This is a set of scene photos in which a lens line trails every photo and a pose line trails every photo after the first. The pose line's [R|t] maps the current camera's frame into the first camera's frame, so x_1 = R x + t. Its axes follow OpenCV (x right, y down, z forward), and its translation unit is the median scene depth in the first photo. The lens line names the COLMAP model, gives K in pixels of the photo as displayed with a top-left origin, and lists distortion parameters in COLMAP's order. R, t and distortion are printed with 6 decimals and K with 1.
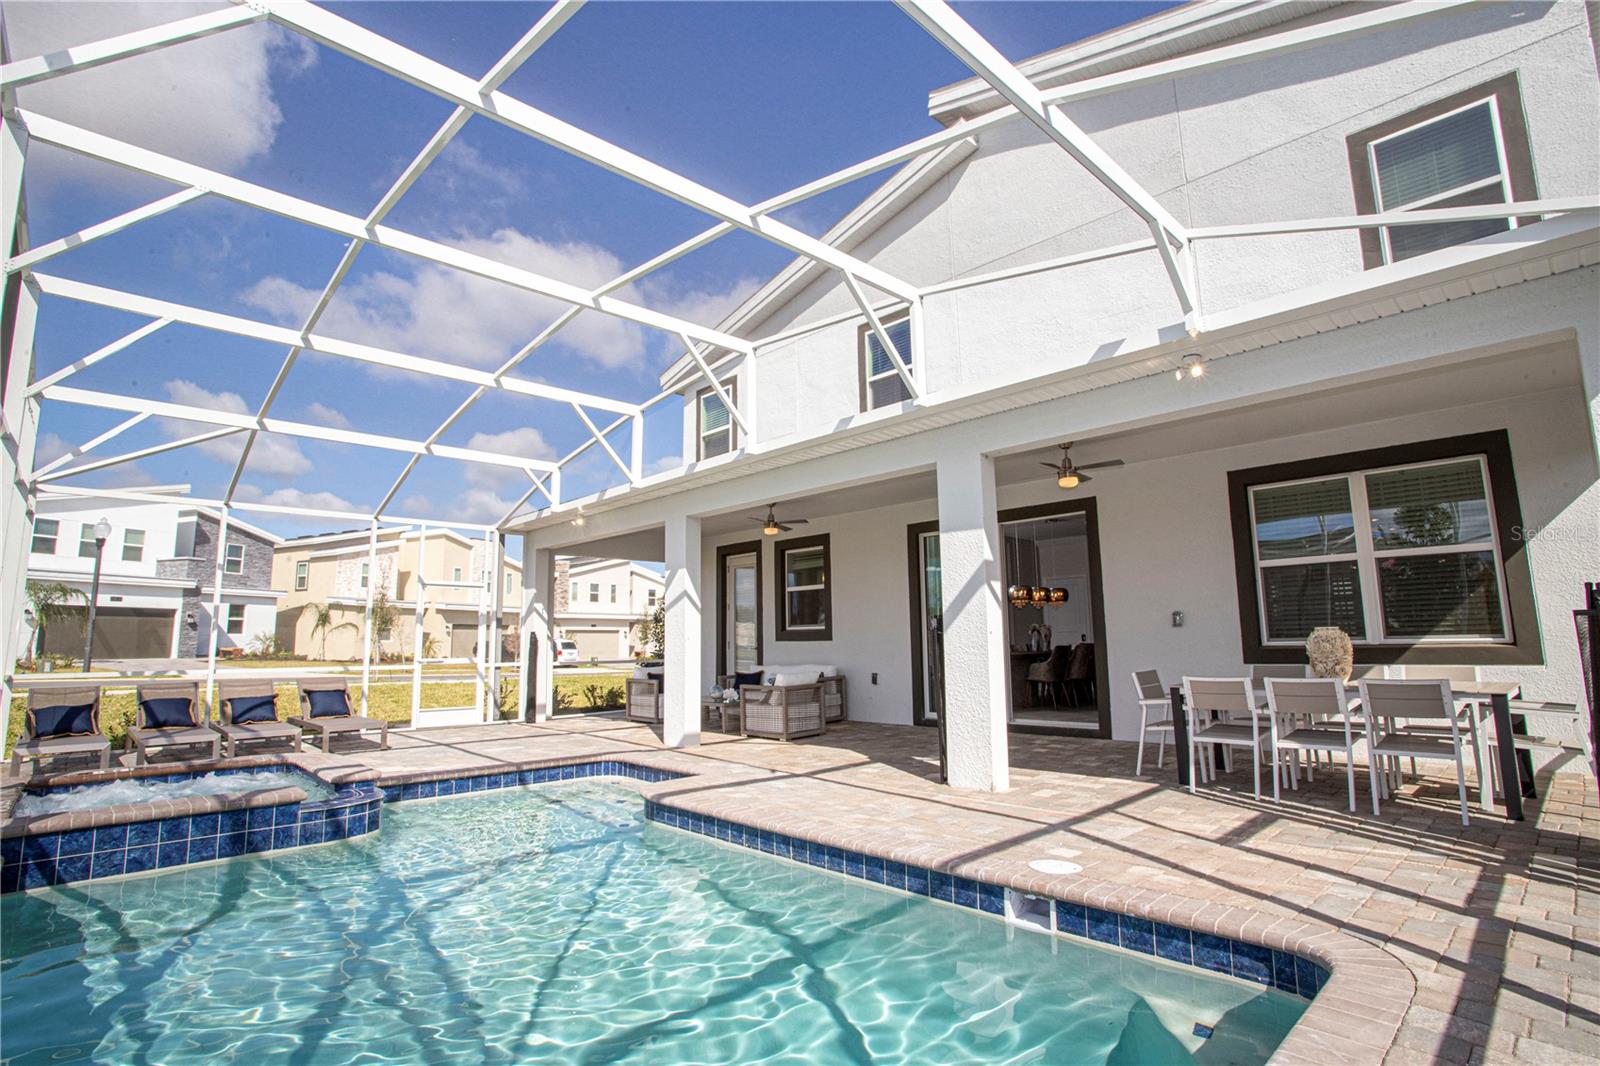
lens RADIAL K [[773.0, 0, 800.0], [0, 773.0, 533.0], [0, 0, 1]] dist [-0.077112, 0.029767]
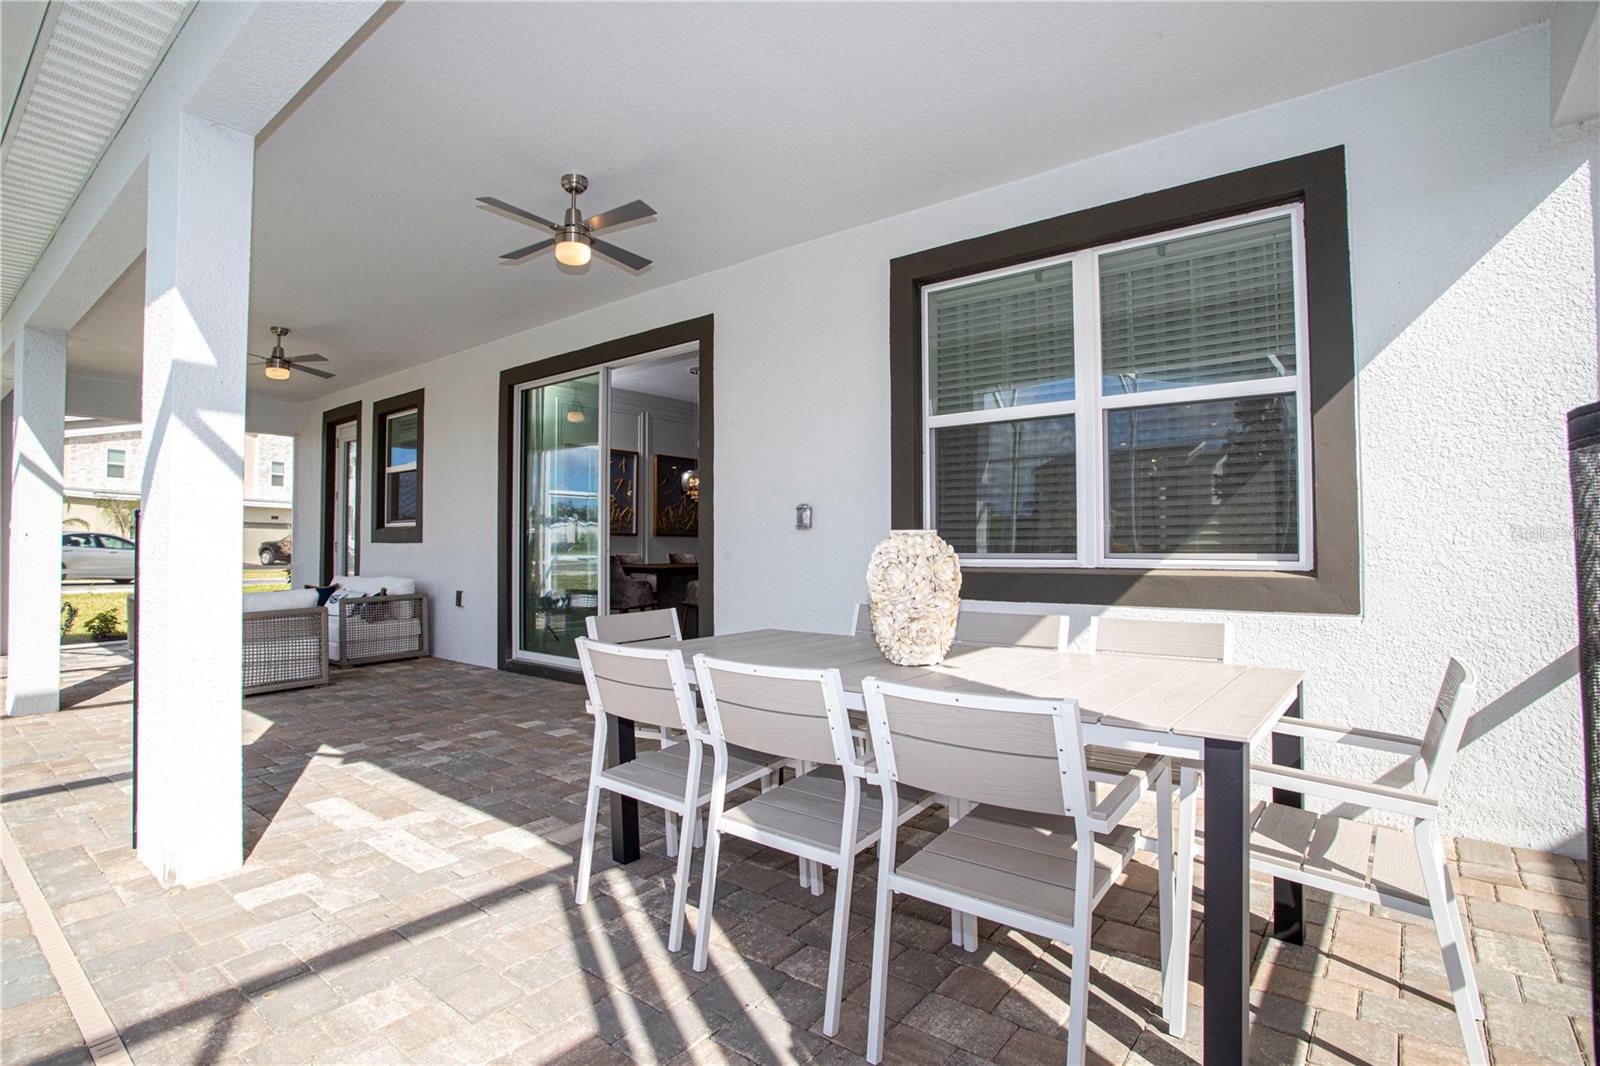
lens RADIAL K [[773.0, 0, 800.0], [0, 773.0, 533.0], [0, 0, 1]] dist [-0.077112, 0.029767]
pose [[0.990327, 0.015534, 0.137878, 0.432817], [-0.032287, 0.992234, 0.120121, 0.057010], [-0.134942, -0.123411, 0.983138, 0.429437]]
